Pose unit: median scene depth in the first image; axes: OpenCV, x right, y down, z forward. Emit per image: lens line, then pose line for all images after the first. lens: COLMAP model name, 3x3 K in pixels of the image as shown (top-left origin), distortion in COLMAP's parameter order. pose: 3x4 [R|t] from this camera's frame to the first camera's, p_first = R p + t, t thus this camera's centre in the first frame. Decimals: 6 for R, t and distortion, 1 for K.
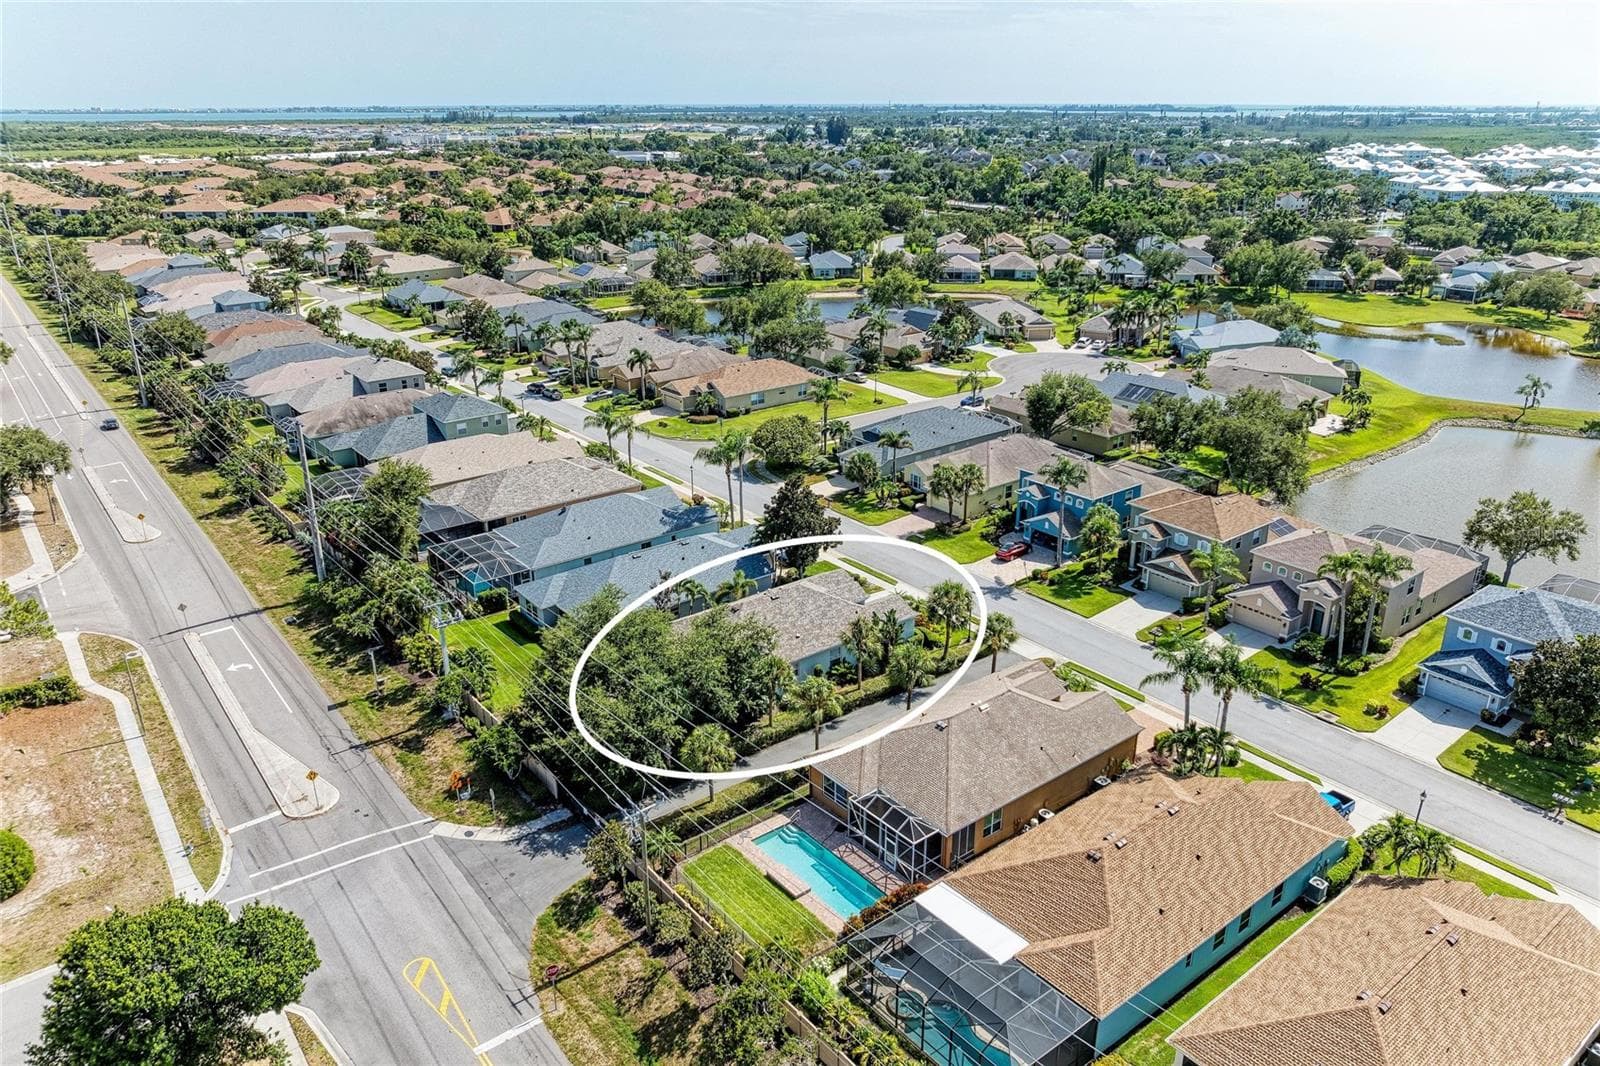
lens RADIAL K [[1075.6, 0, 800.0], [0, 1075.6, 533.0], [0, 0, 1]] dist [-0.009415, -0.003626]
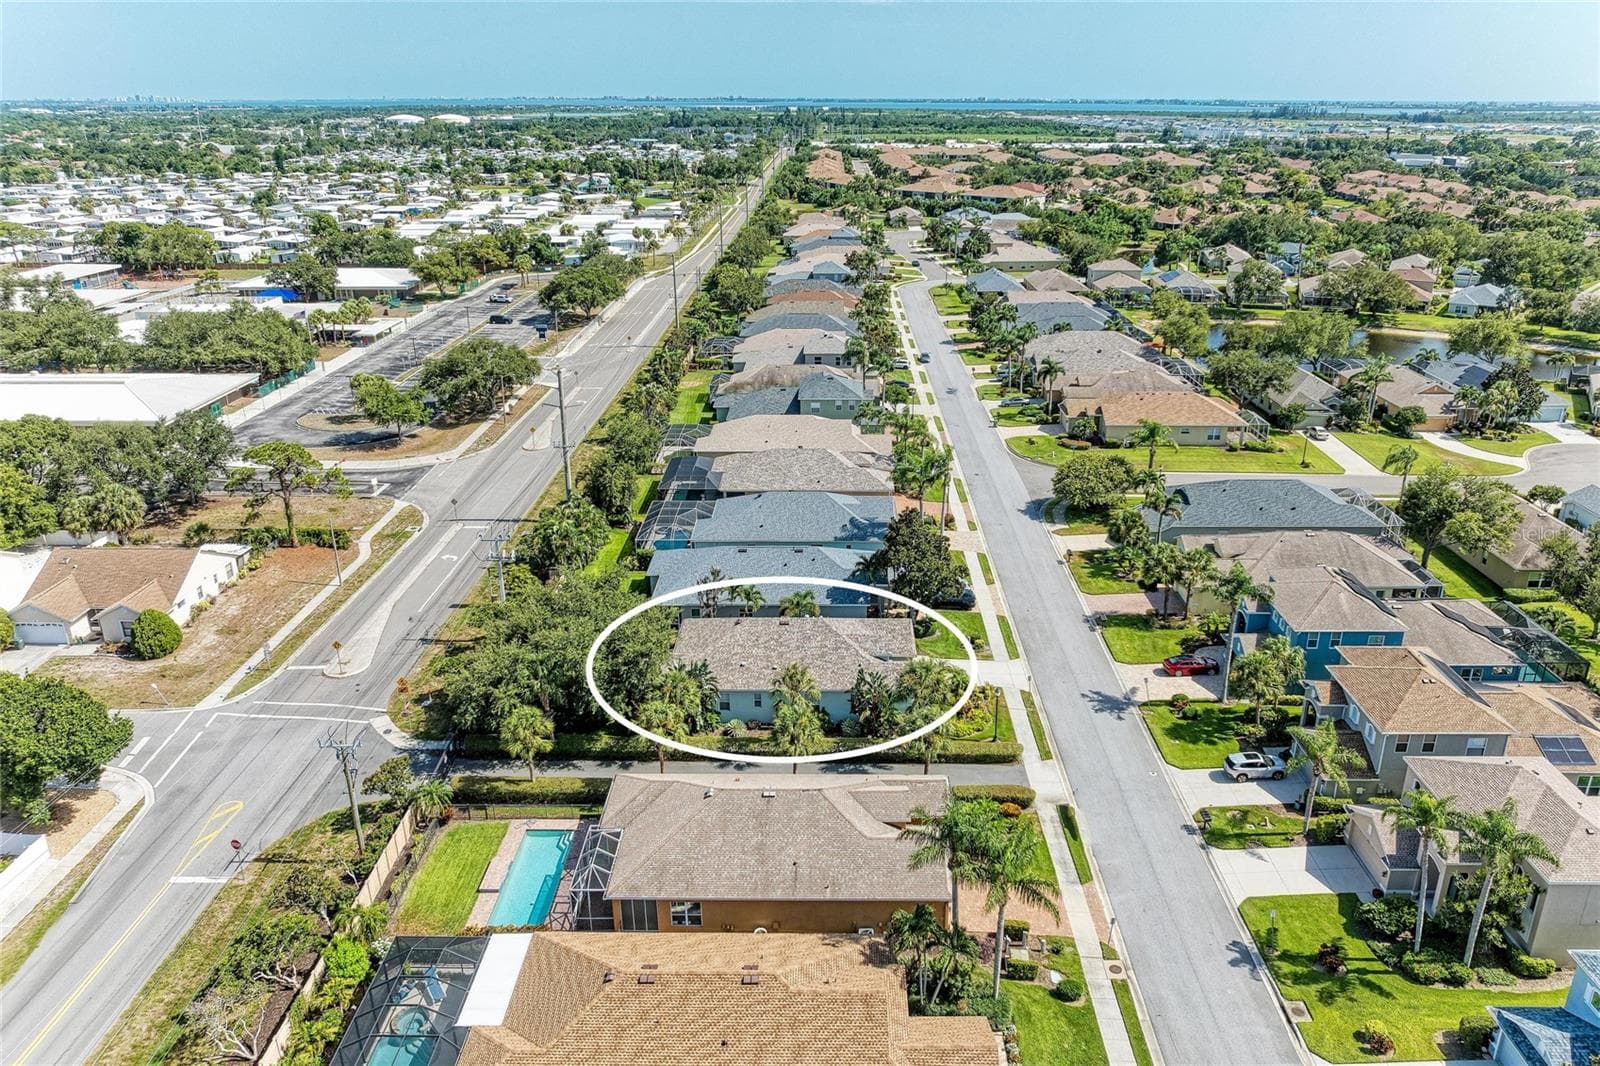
lens RADIAL K [[1075.6, 0, 800.0], [0, 1075.6, 533.0], [0, 0, 1]] dist [-0.009415, -0.003626]
pose [[0.792137, 0.233921, -0.563737, 0.380571], [-0.231110, 0.969822, 0.077678, -0.071476], [0.564895, 0.068754, 0.822293, 0.165876]]
